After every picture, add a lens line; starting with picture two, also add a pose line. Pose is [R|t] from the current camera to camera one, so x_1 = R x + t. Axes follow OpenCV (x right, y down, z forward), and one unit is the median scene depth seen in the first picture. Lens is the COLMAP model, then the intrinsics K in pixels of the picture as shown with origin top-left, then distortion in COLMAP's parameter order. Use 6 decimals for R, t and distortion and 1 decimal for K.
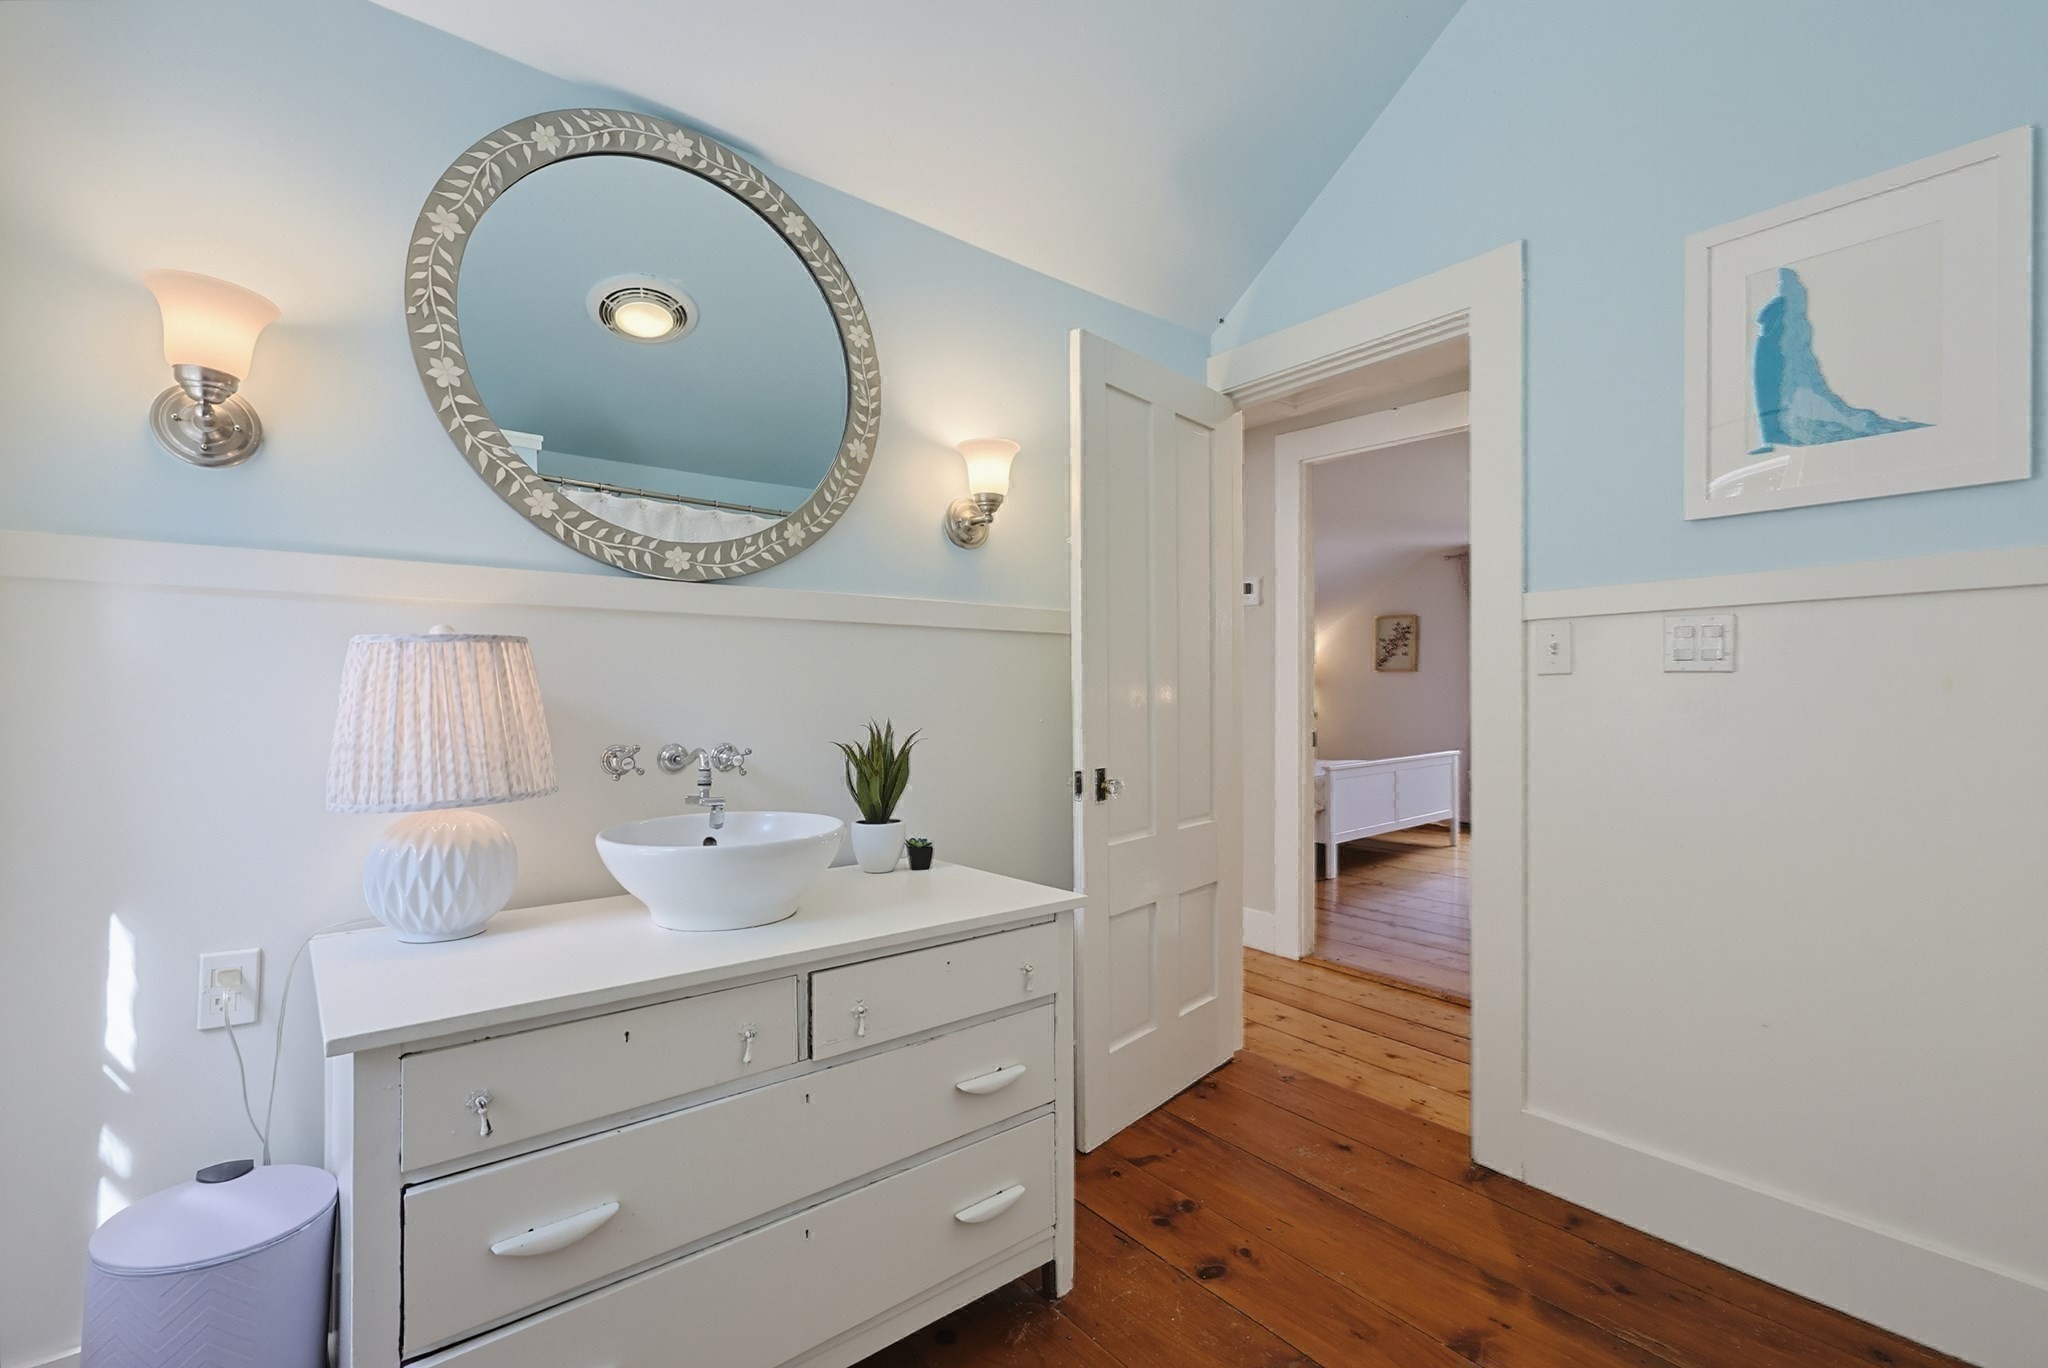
lens RADIAL K [[885.8, 0, 1021.3], [0, 885.8, 677.5], [0, 0, 1]] dist [0.004374, -0.000330]
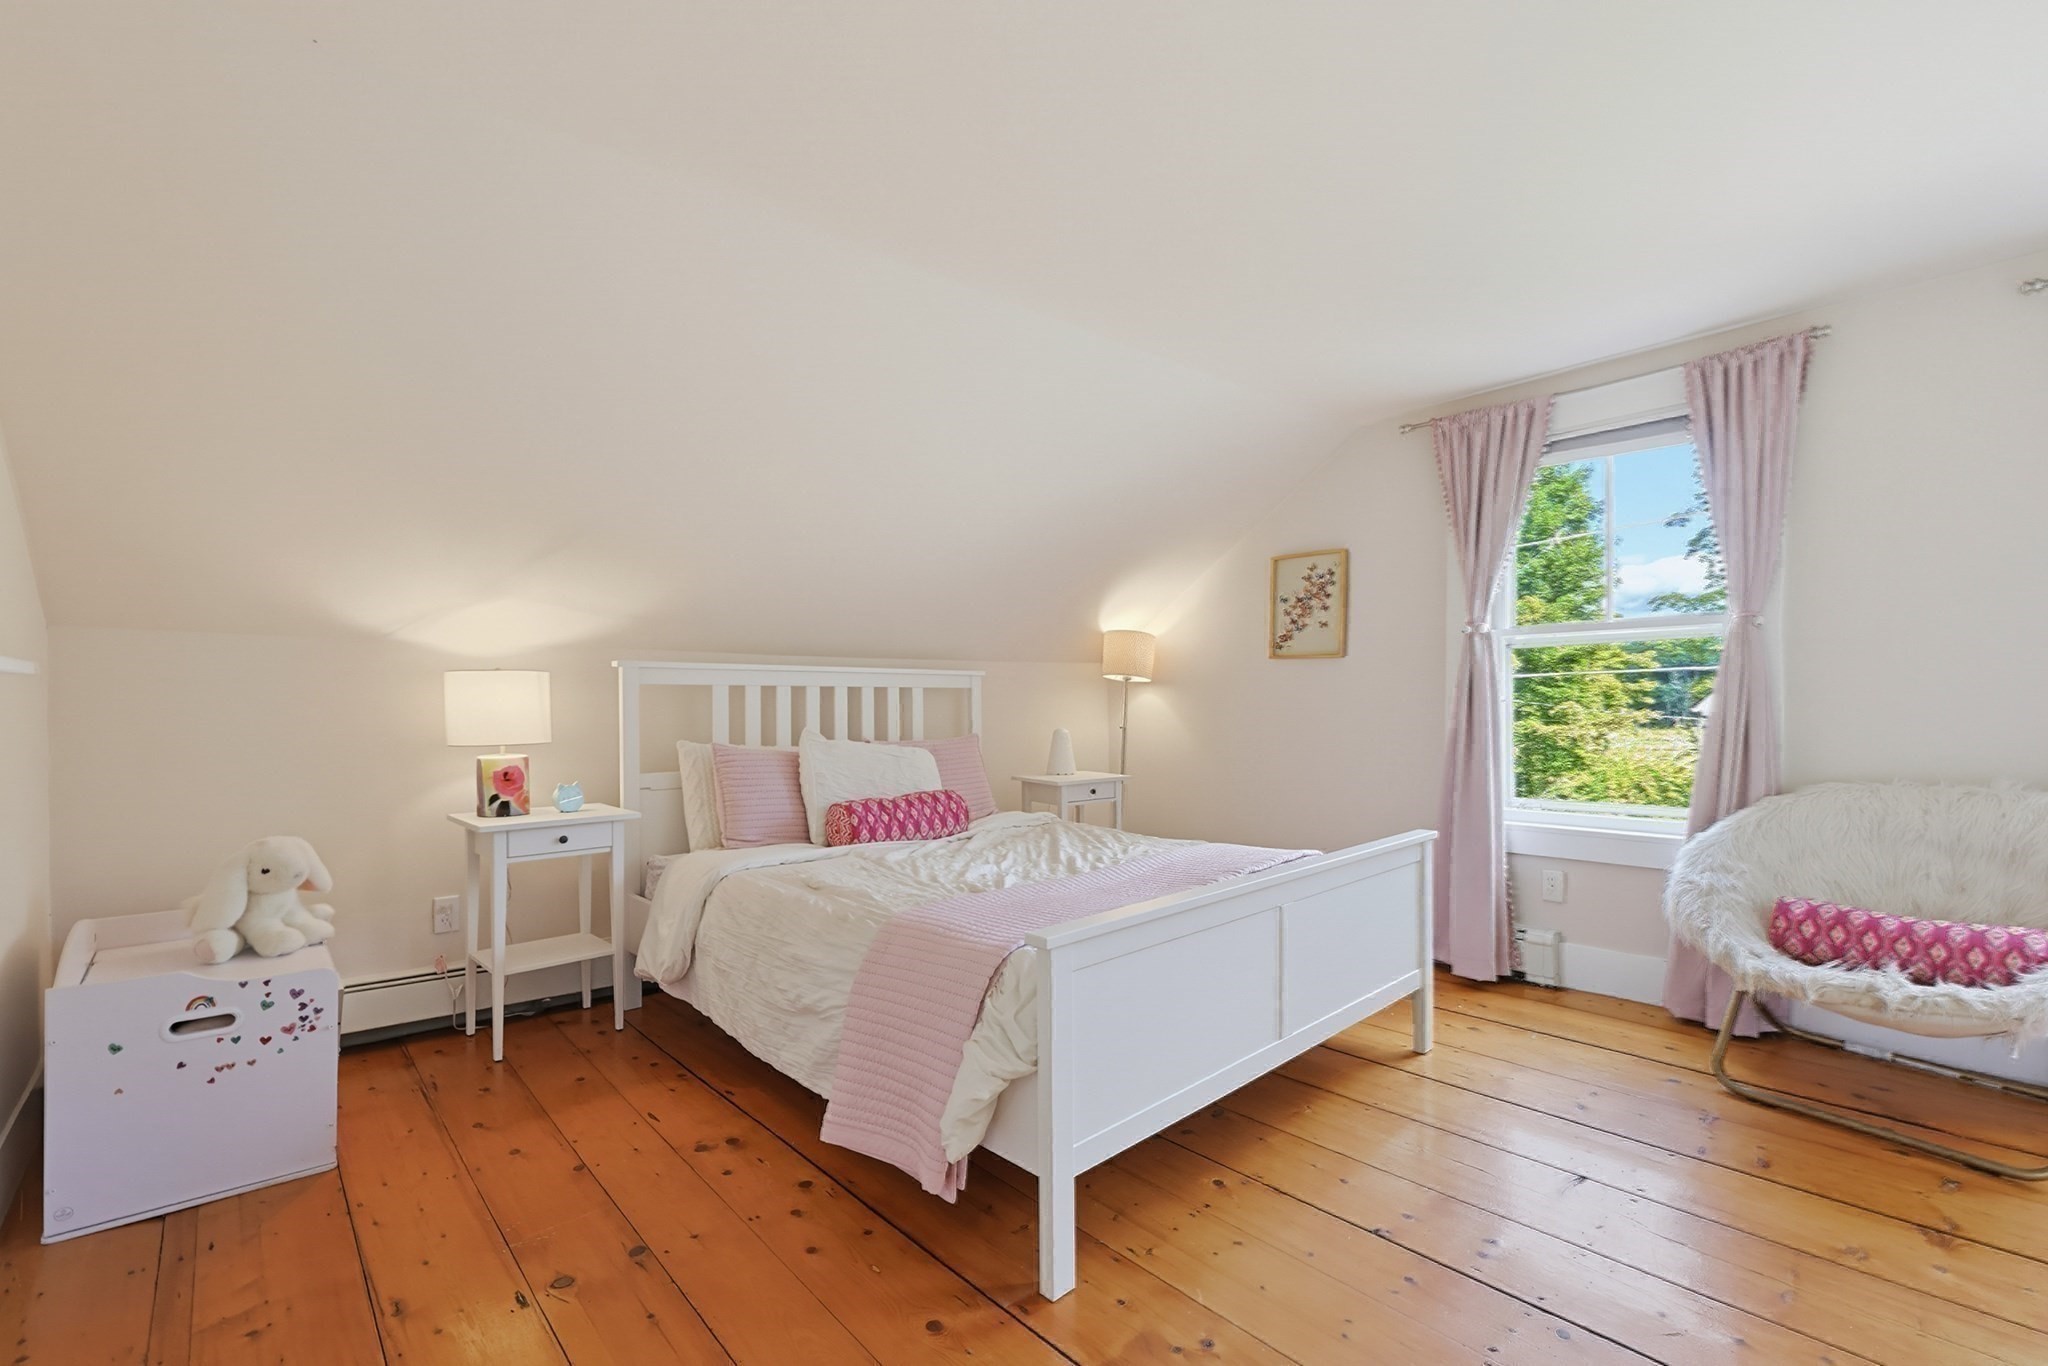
lens RADIAL K [[885.8, 0, 1021.7], [0, 885.8, 703.8], [0, 0, 1]] dist [0.004374, -0.000330]
pose [[0.998253, 0.001501, 0.059068, 0.226660], [-0.002204, 0.999927, 0.011841, 0.013548], [-0.059046, -0.011950, 0.998184, 0.494628]]
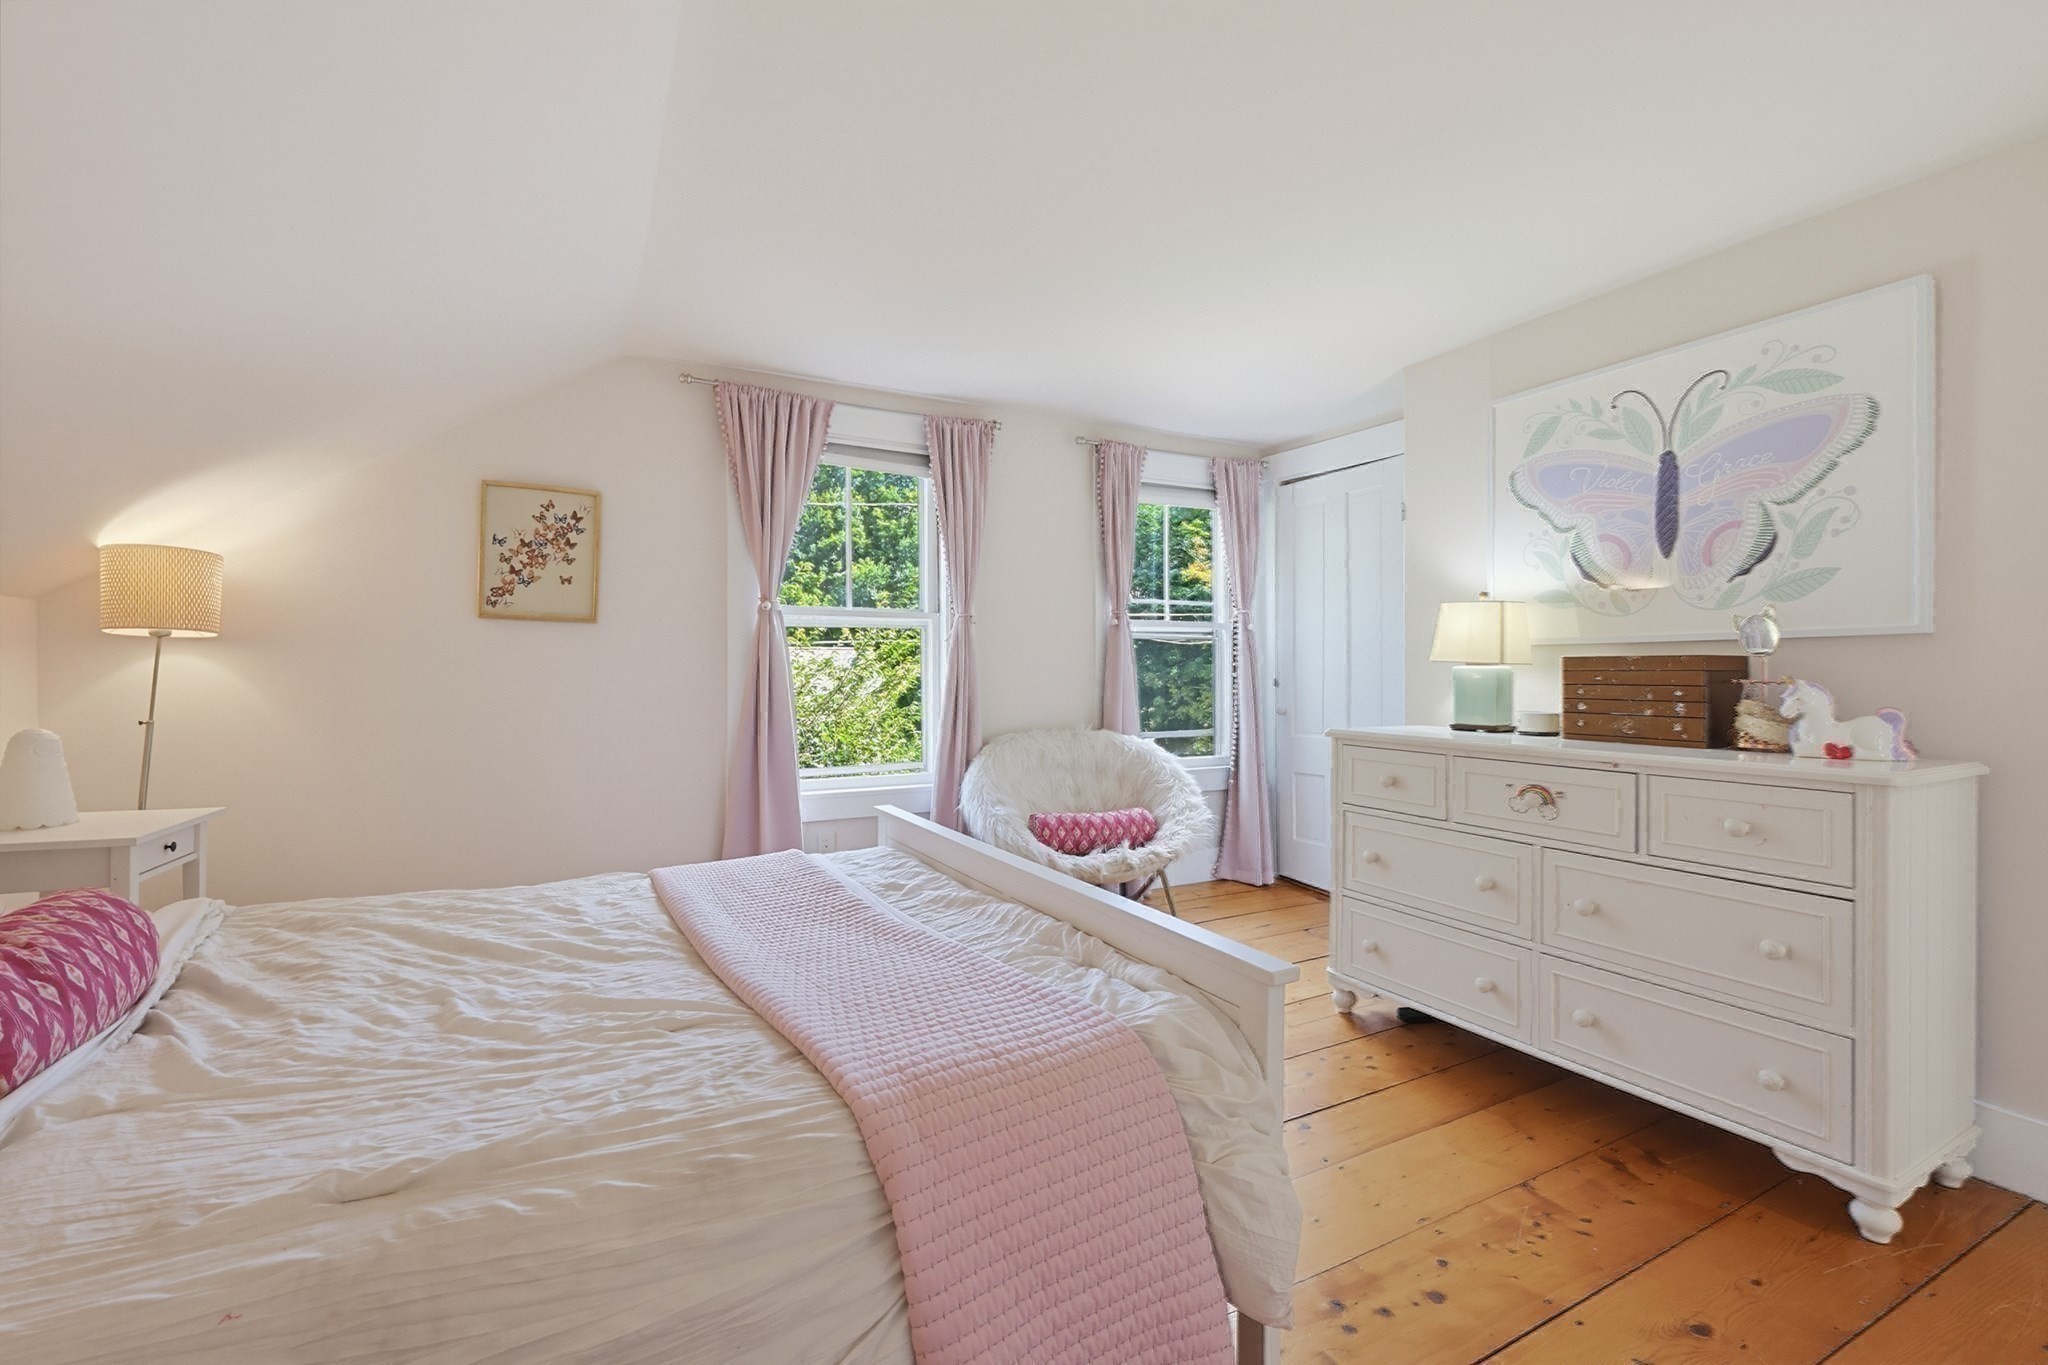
lens RADIAL K [[885.8, 0, 1015.6], [0, 885.8, 676.2], [0, 0, 1]] dist [0.004374, -0.000330]
pose [[0.179069, 0.005855, 0.983819, 0.067159], [-0.017881, 0.999836, -0.002696, 0.014808], [-0.983674, -0.017109, 0.179145, 0.718878]]
